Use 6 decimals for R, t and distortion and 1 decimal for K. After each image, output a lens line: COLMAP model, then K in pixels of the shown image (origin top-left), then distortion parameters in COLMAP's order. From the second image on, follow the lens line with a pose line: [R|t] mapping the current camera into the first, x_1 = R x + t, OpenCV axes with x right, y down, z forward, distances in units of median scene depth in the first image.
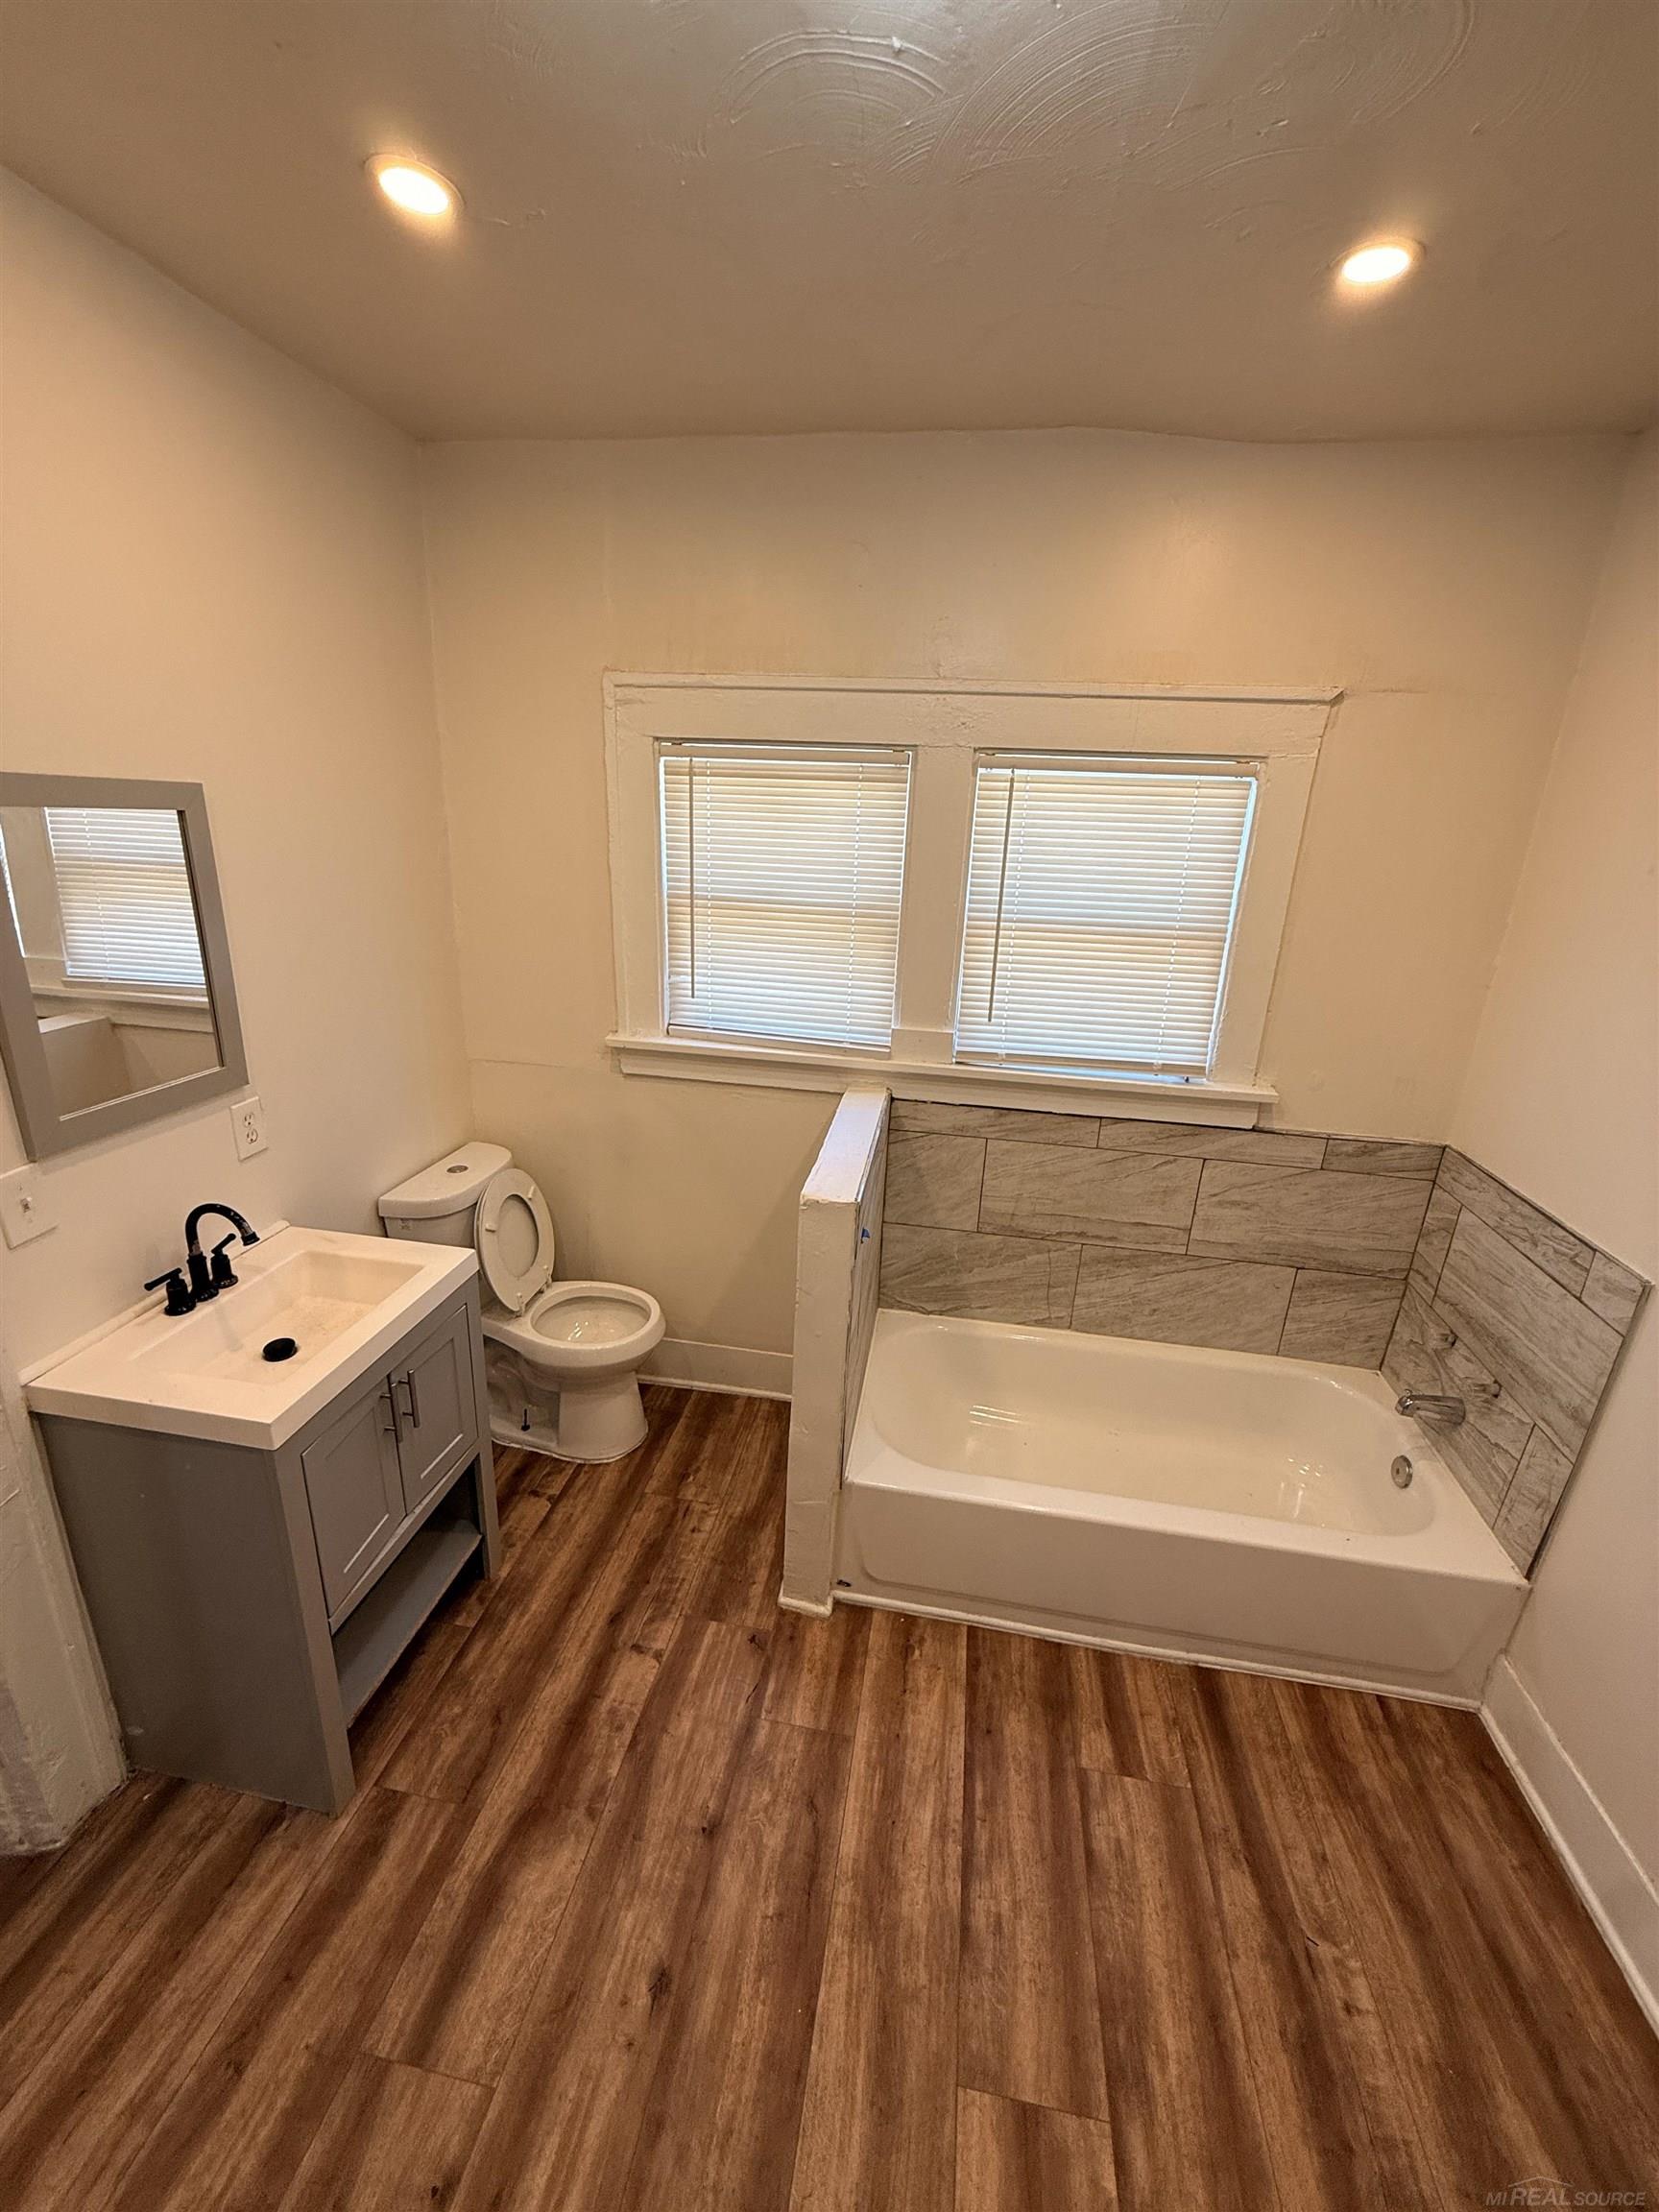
lens RADIAL K [[890.0, 0, 829.6], [0, 890.0, 1110.7], [0, 0, 1]] dist [-0.000185, 0.000041]
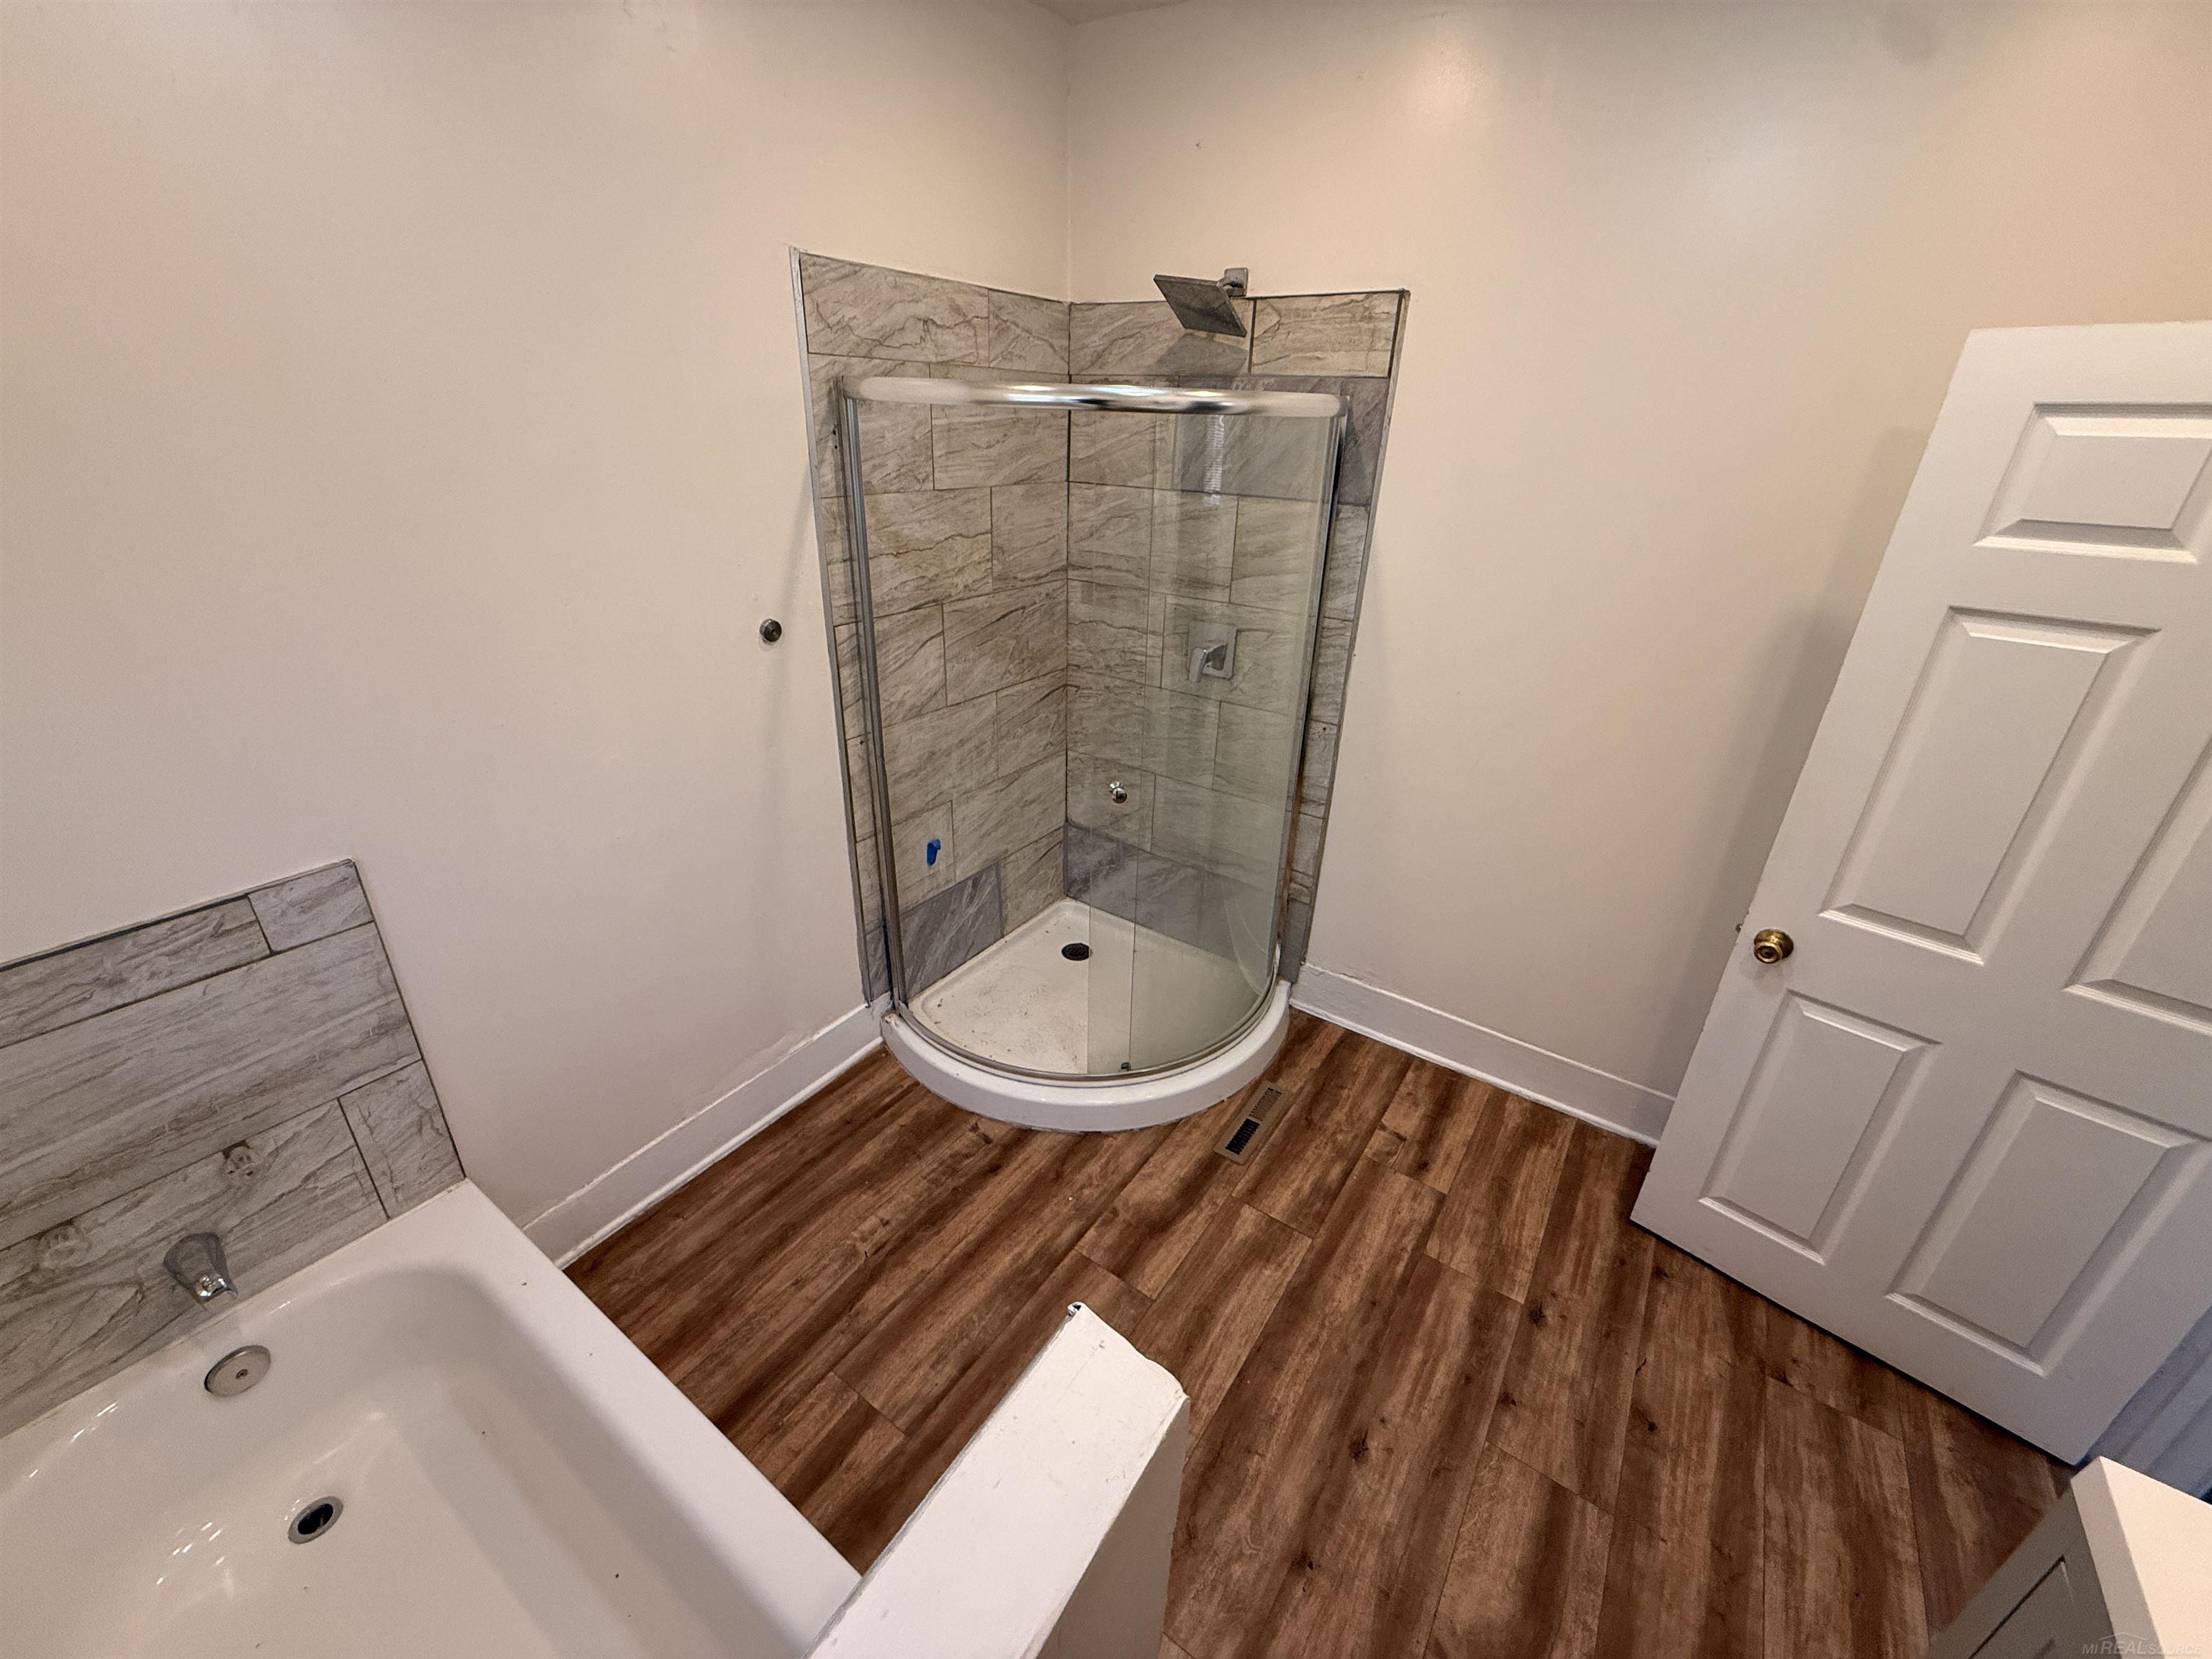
lens RADIAL K [[890.0, 0, 1107.4], [0, 890.0, 822.6], [0, 0, 1]] dist [-0.000185, 0.000041]
pose [[-0.905458, -0.242520, 0.348326, -0.090011], [0.064208, 0.732966, 0.677228, -0.407144], [-0.419552, 0.635567, -0.648098, 1.258924]]
